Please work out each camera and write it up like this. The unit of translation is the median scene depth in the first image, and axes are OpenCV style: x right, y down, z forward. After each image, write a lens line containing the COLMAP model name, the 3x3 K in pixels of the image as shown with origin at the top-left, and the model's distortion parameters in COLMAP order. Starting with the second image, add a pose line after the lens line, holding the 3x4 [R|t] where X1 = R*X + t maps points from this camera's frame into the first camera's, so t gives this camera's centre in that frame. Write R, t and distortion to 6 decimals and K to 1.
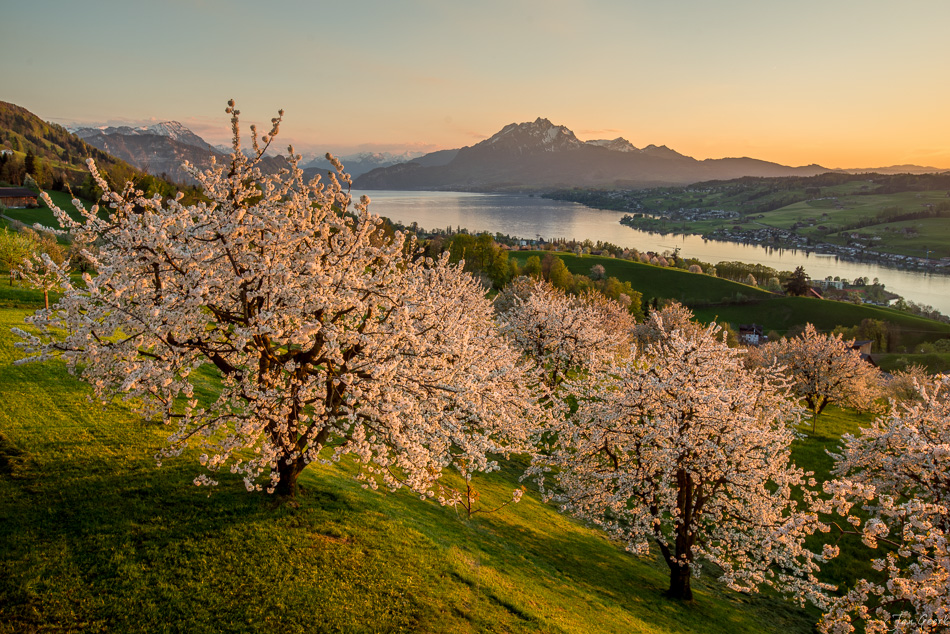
lens RADIAL K [[767.8, 0, 466.8], [0, 767.8, 296.6], [0, 0, 1]] dist [0.013347, -0.003100]
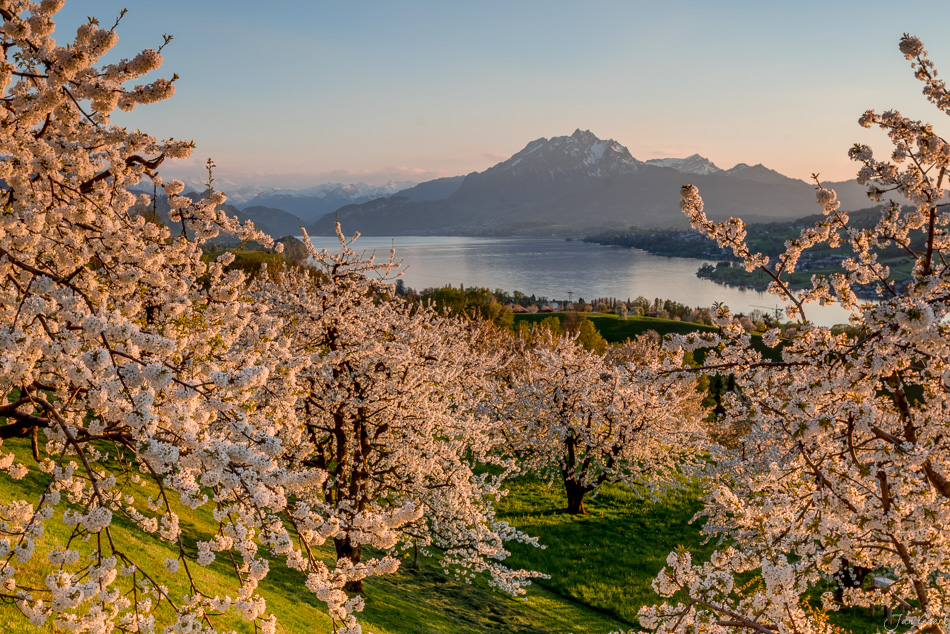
lens RADIAL K [[952.6, 0, 474.9], [0, 952.6, 314.5], [0, 0, 1]] dist [0.024203, 0.000000]
pose [[0.998880, -0.027111, 0.038785, -0.817987], [0.028872, 0.998542, -0.045604, -0.557586], [-0.037493, 0.046673, 0.998206, 2.949594]]
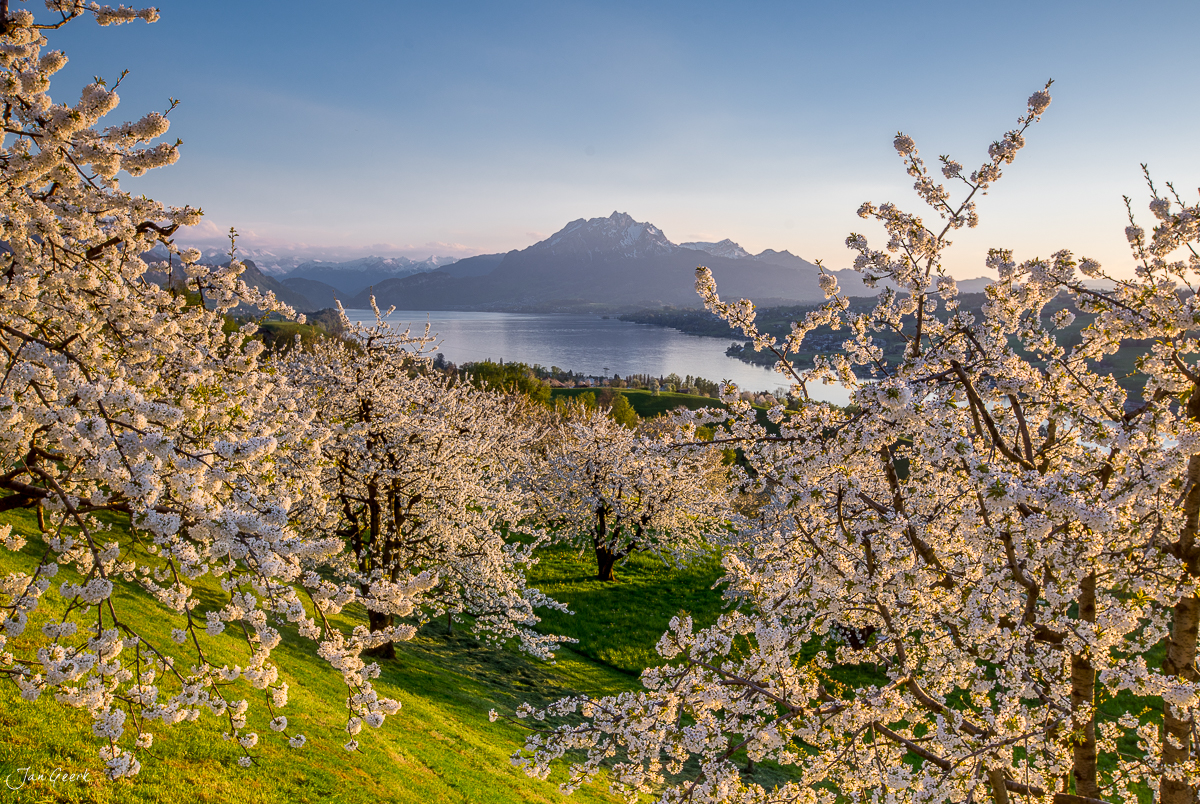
lens RADIAL K [[920.5, 0, 609.3], [0, 920.5, 407.3], [0, 0, 1]] dist [0.005739, 0.035161]
pose [[0.989849, -0.016277, 0.141191, -0.815414], [0.019788, 0.999528, -0.023501, -0.557515], [-0.140742, 0.026057, 0.989703, 2.949721]]
